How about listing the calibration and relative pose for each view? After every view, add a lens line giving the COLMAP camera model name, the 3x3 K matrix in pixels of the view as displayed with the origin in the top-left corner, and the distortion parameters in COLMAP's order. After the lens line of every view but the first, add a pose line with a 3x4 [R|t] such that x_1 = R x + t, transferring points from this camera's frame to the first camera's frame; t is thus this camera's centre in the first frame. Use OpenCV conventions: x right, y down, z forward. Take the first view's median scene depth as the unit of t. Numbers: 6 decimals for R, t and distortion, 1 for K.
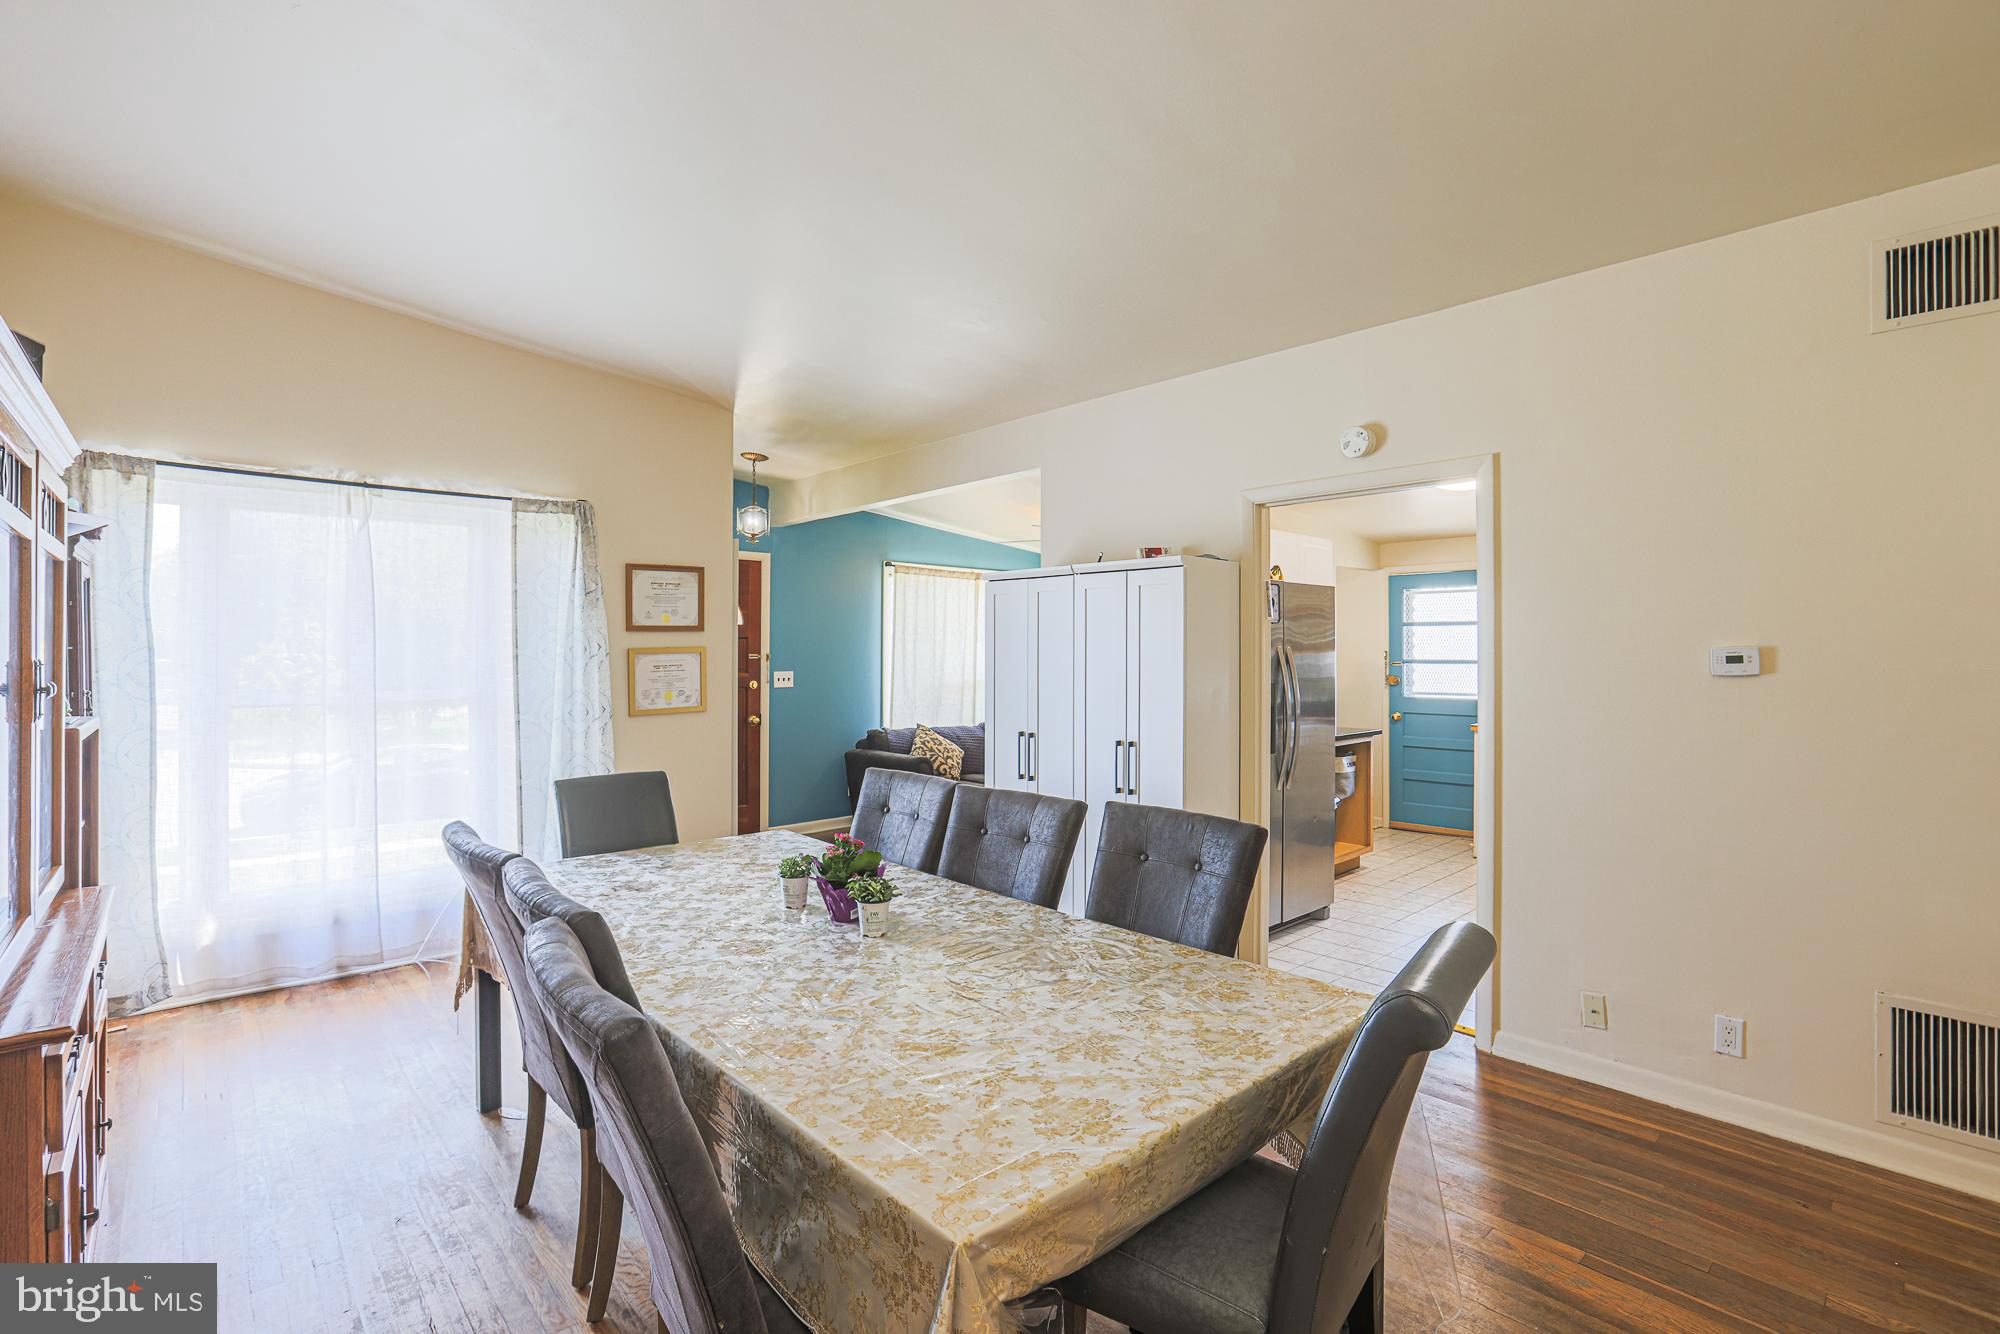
lens RADIAL K [[925.9, 0, 1003.5], [0, 925.9, 660.9], [0, 0, 1]] dist [-0.051209, 0.013624]
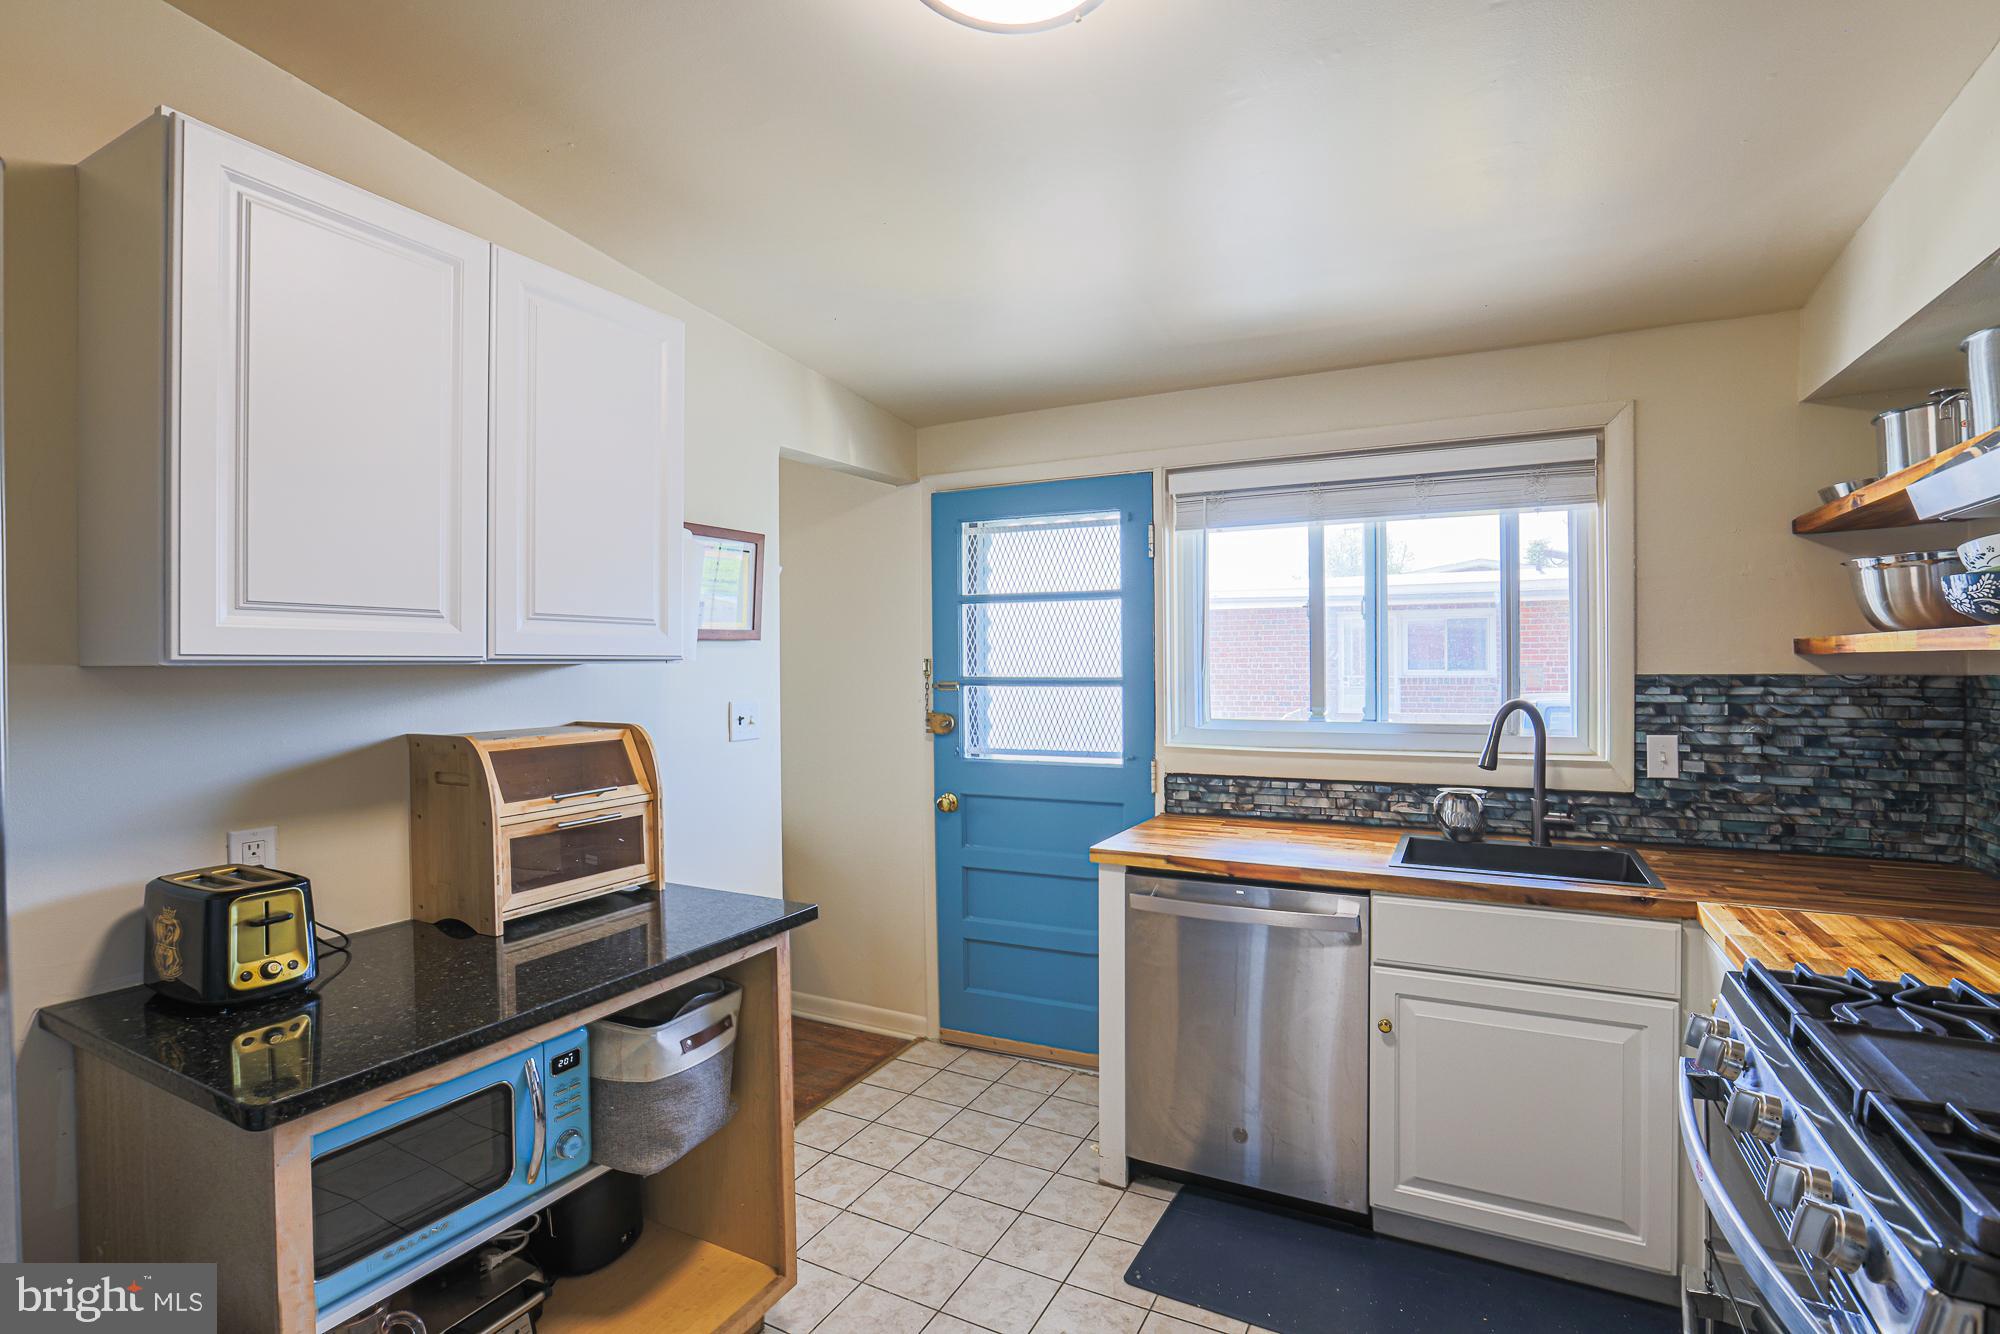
lens RADIAL K [[925.9, 0, 1005.5], [0, 925.9, 665.2], [0, 0, 1]] dist [-0.051209, 0.013624]
pose [[0.942820, -0.003019, 0.333289, 0.301841], [0.005572, 0.999962, -0.006705, -0.004222], [-0.333256, 0.008179, 0.942801, 0.557581]]
